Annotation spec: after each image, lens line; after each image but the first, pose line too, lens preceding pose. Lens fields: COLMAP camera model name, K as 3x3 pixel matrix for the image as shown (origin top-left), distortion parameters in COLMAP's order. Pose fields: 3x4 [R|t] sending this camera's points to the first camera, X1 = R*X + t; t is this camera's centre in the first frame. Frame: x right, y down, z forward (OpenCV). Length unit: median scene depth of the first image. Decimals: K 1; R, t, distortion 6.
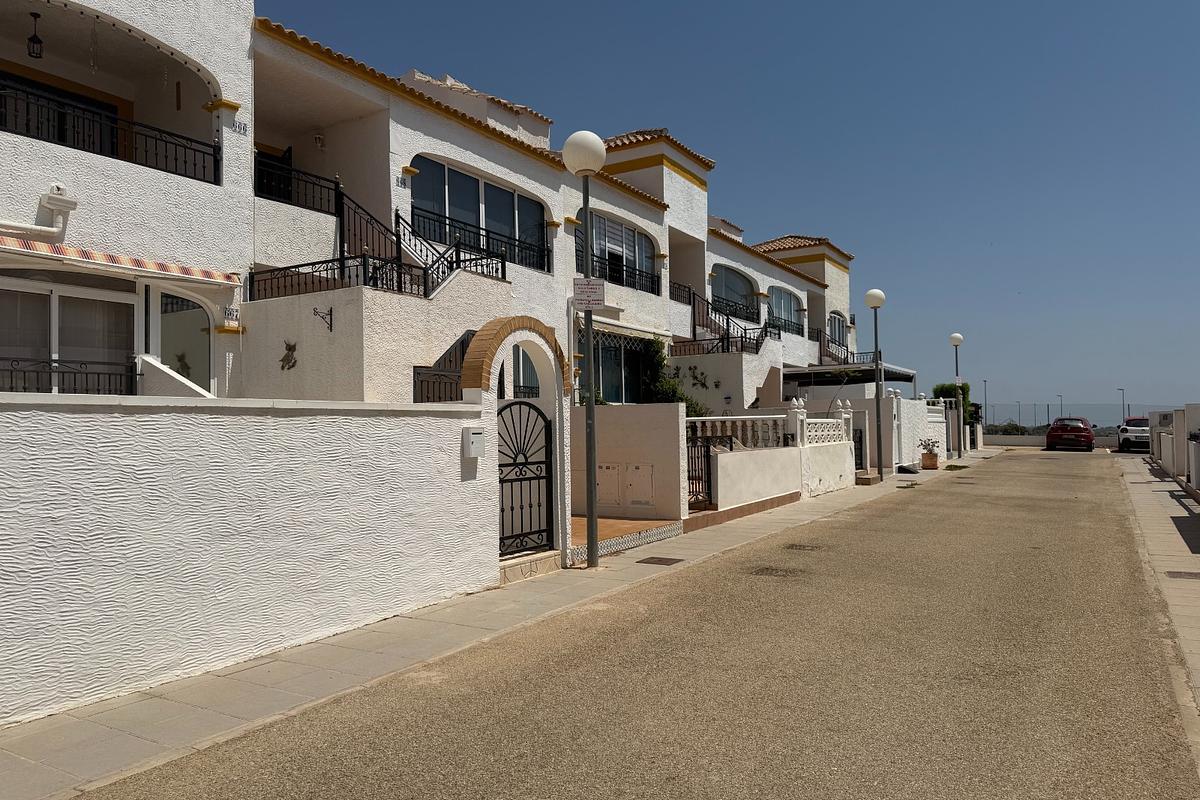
lens RADIAL K [[817.5, 0, 602.8], [0, 817.5, 399.8], [0, 0, 1]] dist [-0.008102, -0.006474]
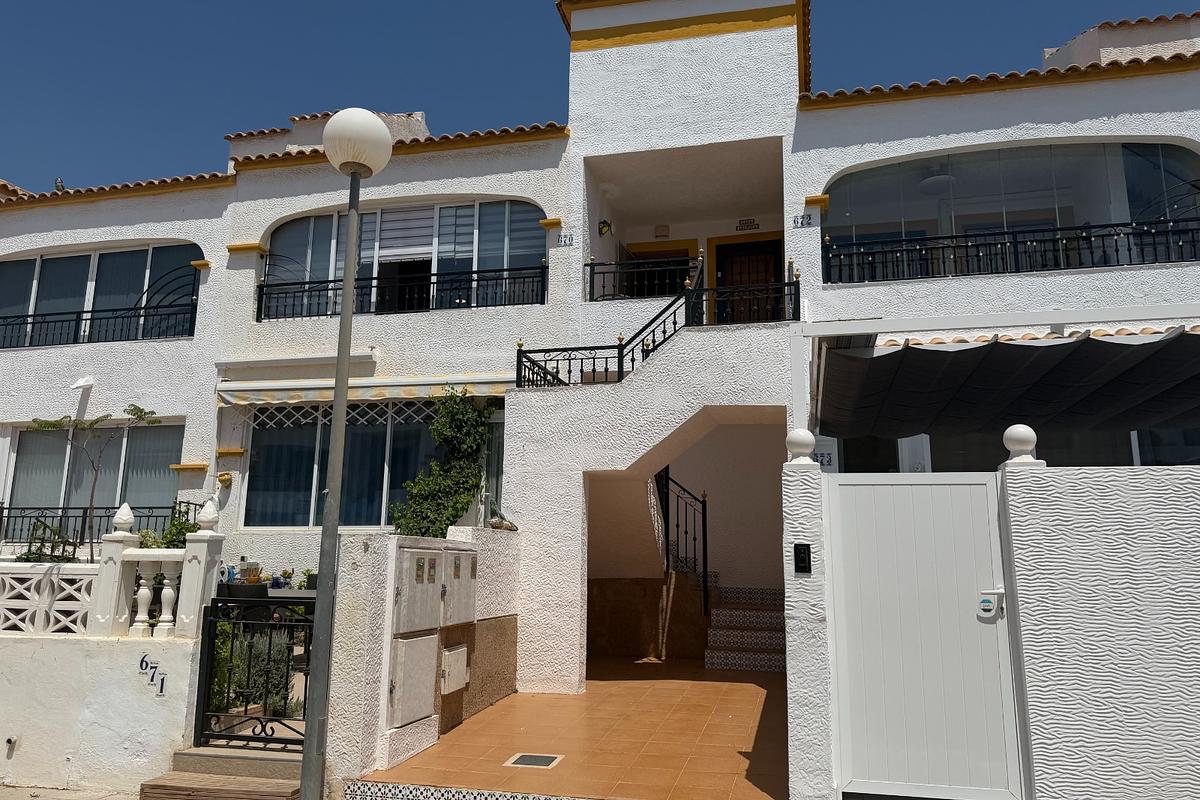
lens RADIAL K [[817.5, 0, 604.5], [0, 817.5, 403.4], [0, 0, 1]] dist [-0.008102, -0.006474]
pose [[0.306024, -0.150533, -0.940047, 0.570441], [0.016643, 0.988115, -0.152812, 0.009351], [0.951878, 0.031119, 0.304892, 0.943402]]
